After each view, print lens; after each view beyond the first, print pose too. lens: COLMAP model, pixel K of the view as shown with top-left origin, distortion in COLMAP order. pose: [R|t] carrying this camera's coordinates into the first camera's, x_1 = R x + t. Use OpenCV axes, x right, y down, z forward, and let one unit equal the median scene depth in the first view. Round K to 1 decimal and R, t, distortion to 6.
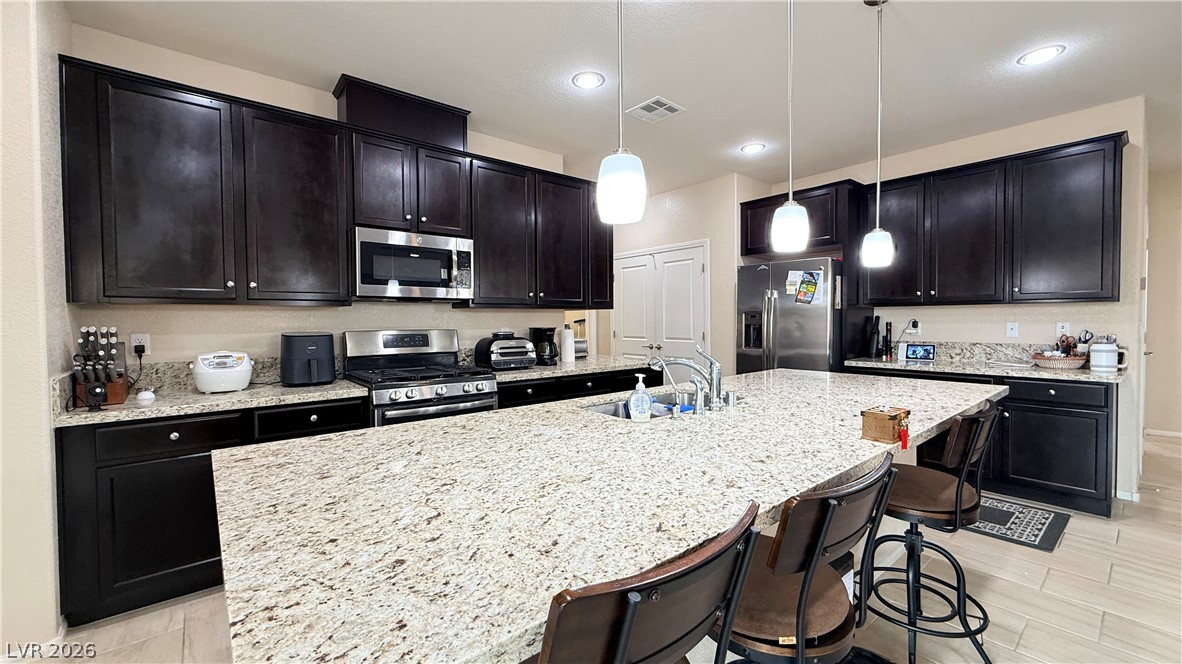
lens RADIAL K [[472.4, 0, 589.1], [0, 472.4, 331.2], [0, 0, 1]] dist [0.001184, -0.000713]
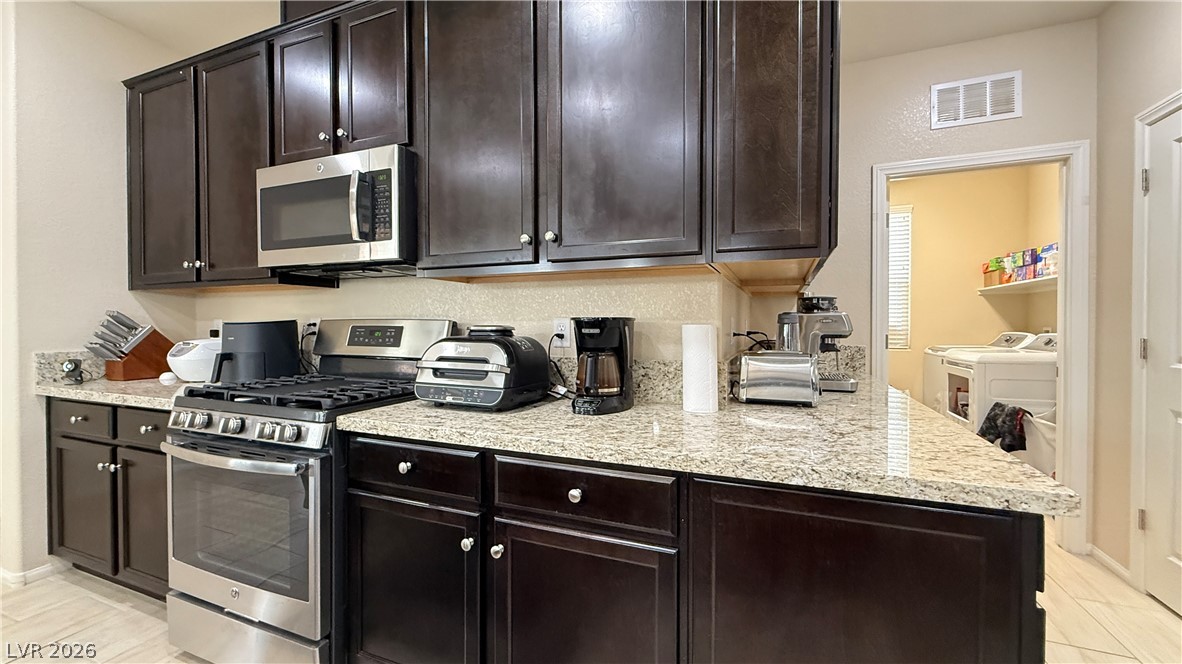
lens RADIAL K [[472.4, 0, 589.3], [0, 472.4, 327.1], [0, 0, 1]] dist [0.001184, -0.000713]
pose [[0.480800, 0.015751, -0.876689, 0.323067], [-0.023667, 0.999707, 0.004981, -0.001593], [0.876511, 0.018354, 0.481032, 0.976085]]
